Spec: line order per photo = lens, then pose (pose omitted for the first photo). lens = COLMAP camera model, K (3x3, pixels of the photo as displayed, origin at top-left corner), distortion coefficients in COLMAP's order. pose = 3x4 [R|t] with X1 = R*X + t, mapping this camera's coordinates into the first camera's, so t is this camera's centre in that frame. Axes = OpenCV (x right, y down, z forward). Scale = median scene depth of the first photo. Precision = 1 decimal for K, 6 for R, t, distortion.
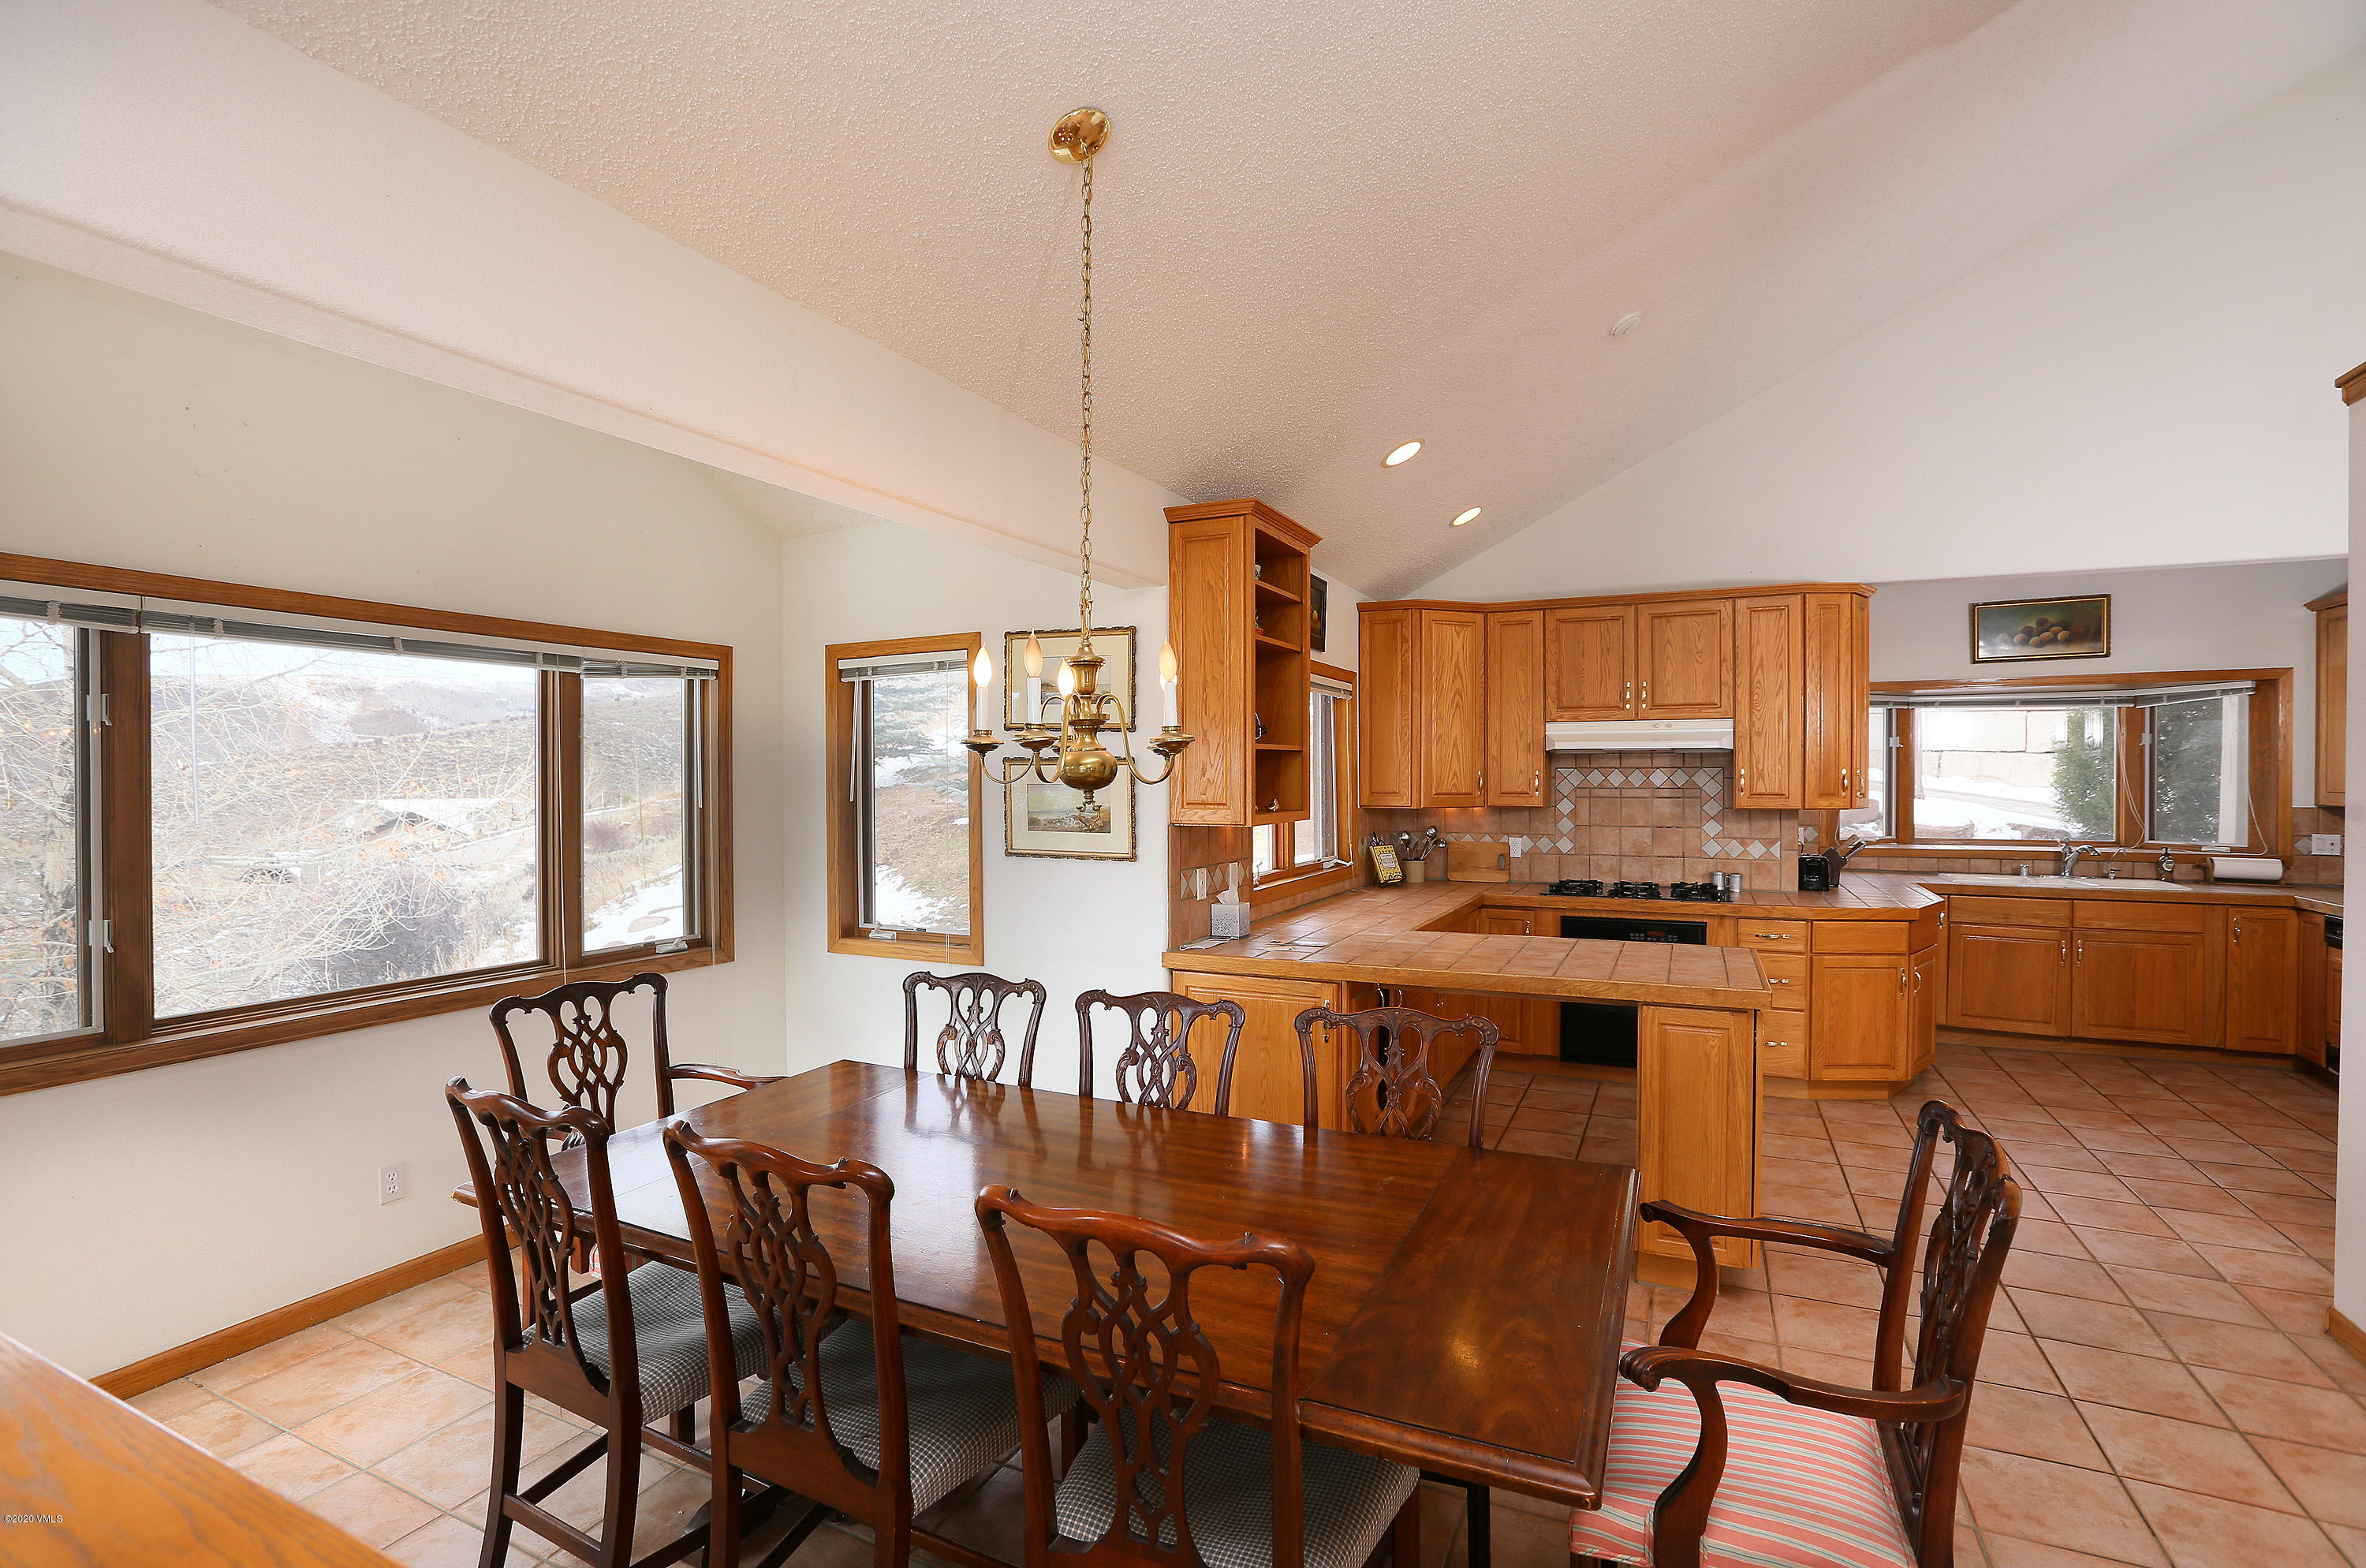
lens RADIAL K [[1145.7, 0, 1183.0], [0, 1145.7, 784.0], [0, 0, 1]] dist [-0.038881, 0.022740]
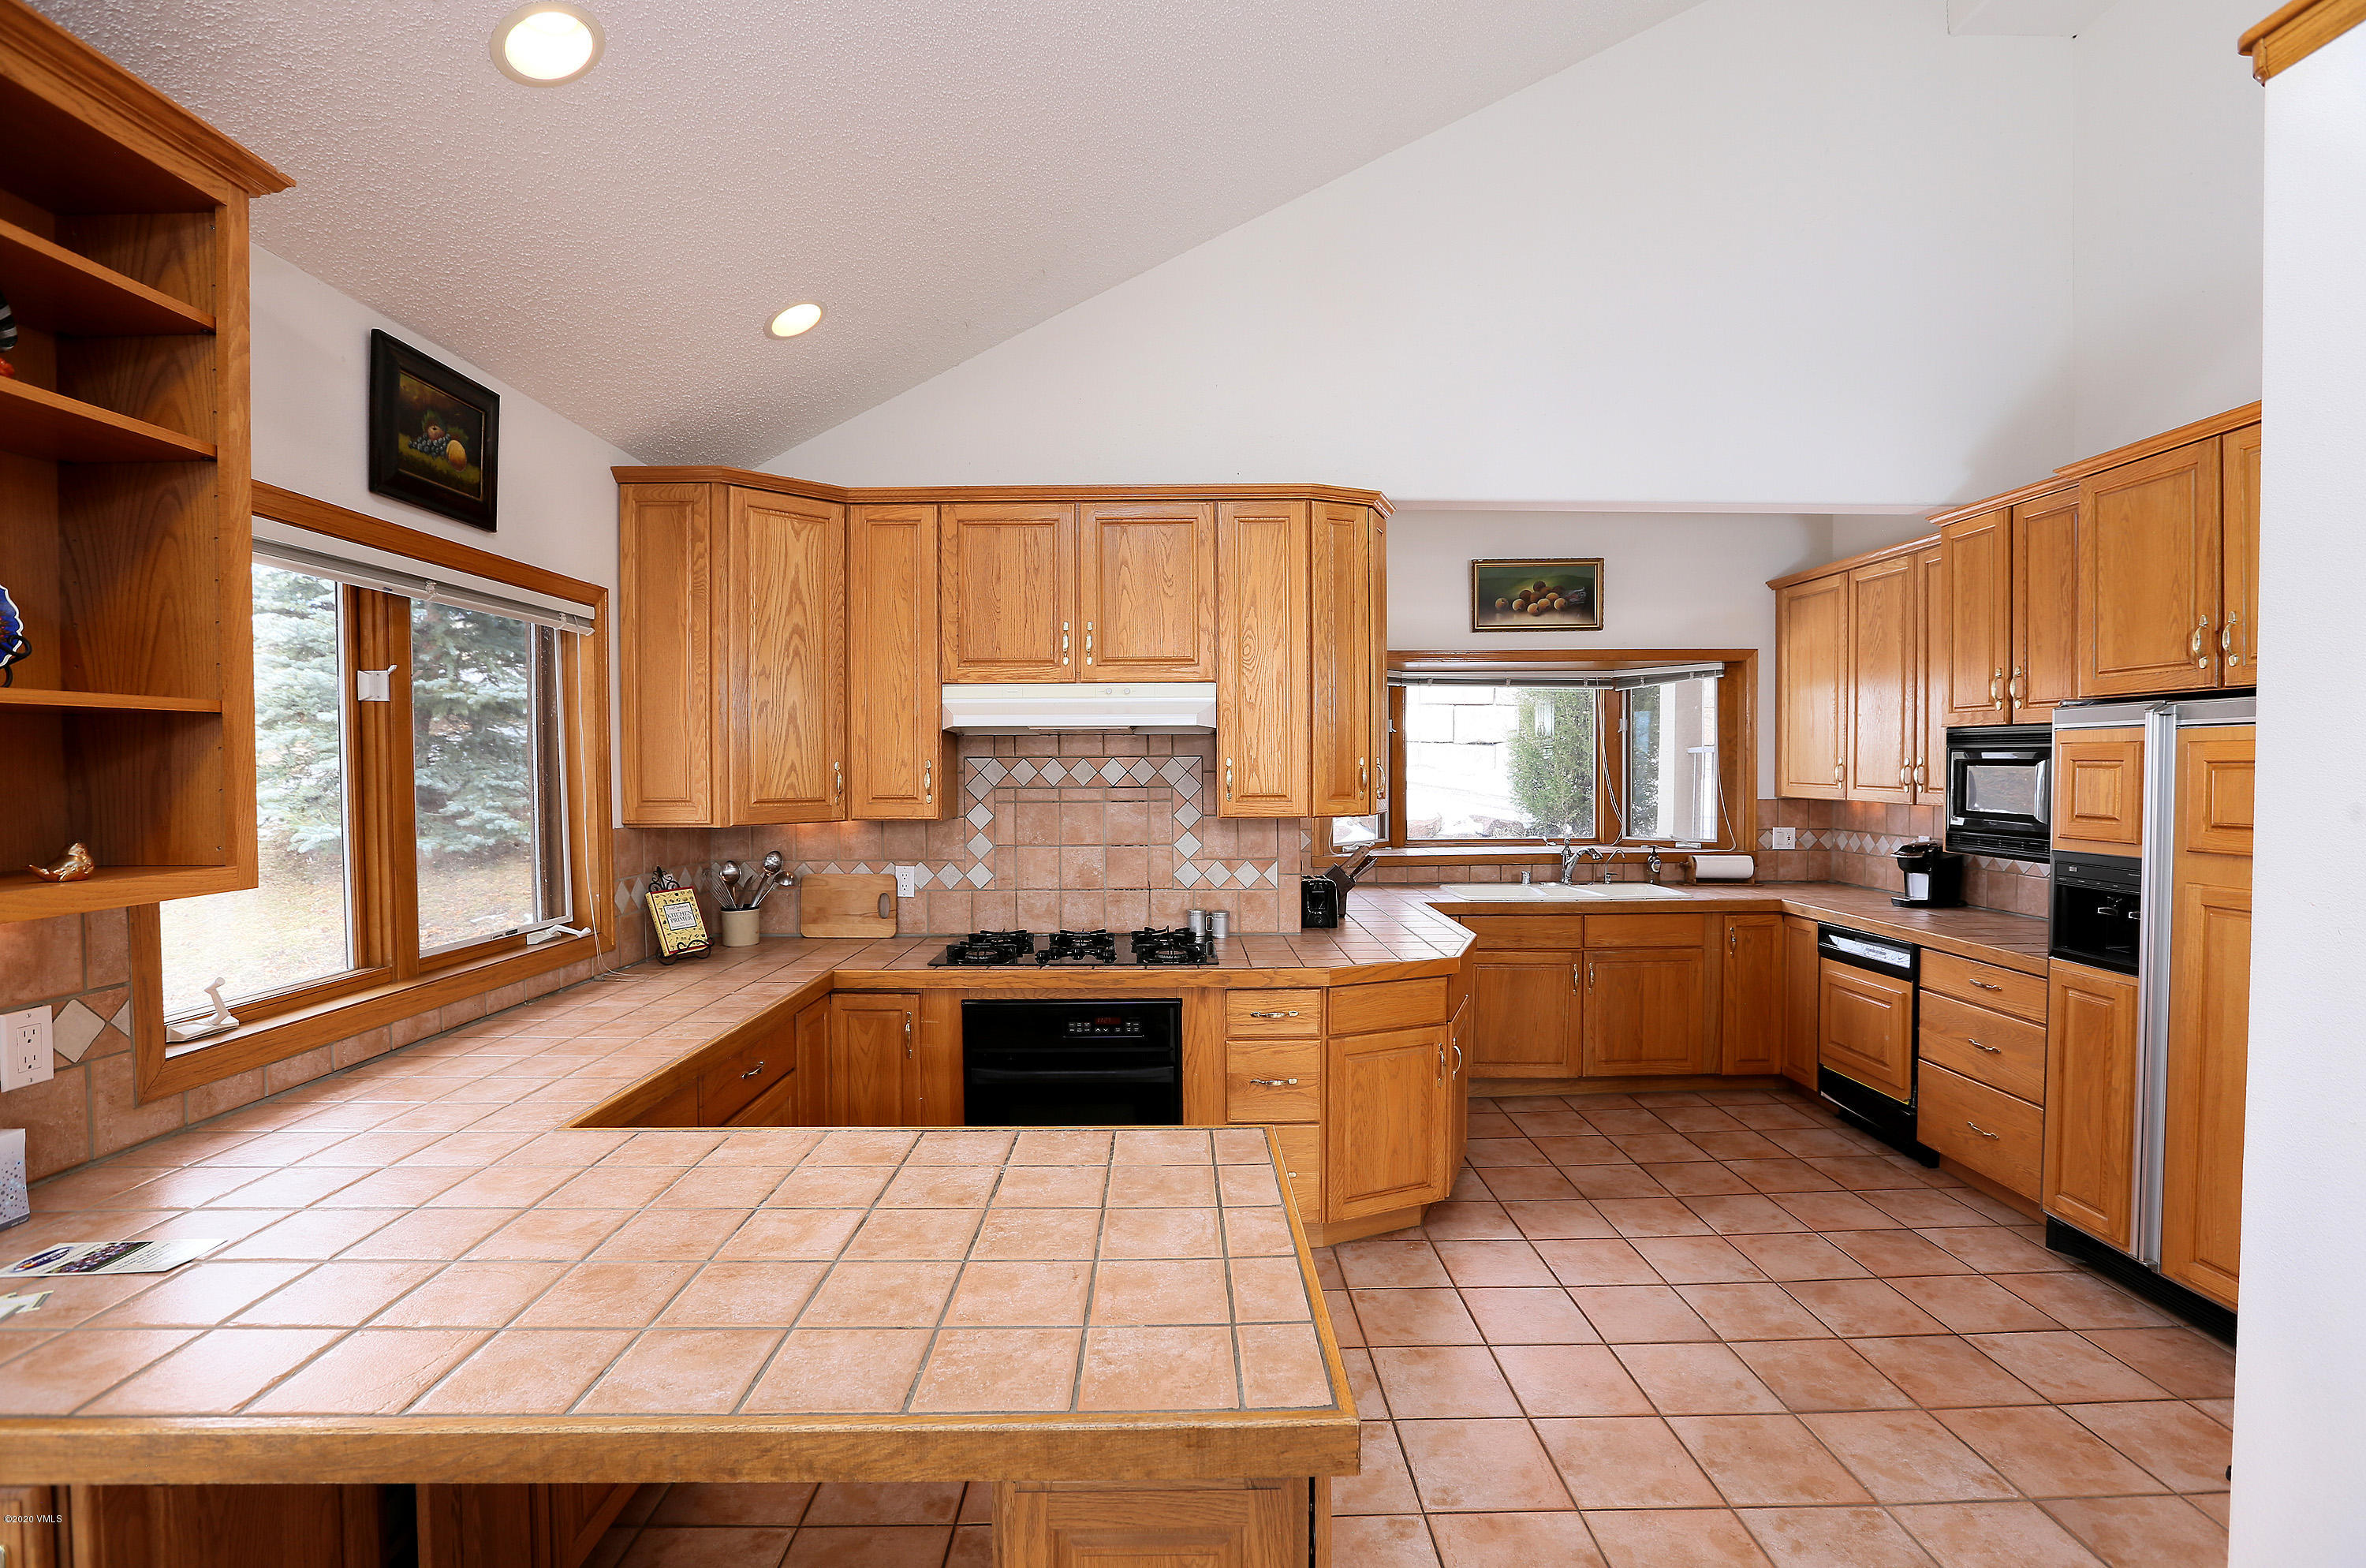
lens RADIAL K [[1145.7, 0, 1183.0], [0, 1145.7, 784.0], [0, 0, 1]] dist [-0.038881, 0.022740]
pose [[0.907664, -0.010689, 0.419561, 0.172225], [0.007992, 0.999935, 0.008184, -0.003339], [-0.419621, -0.004075, 0.907690, 0.371923]]
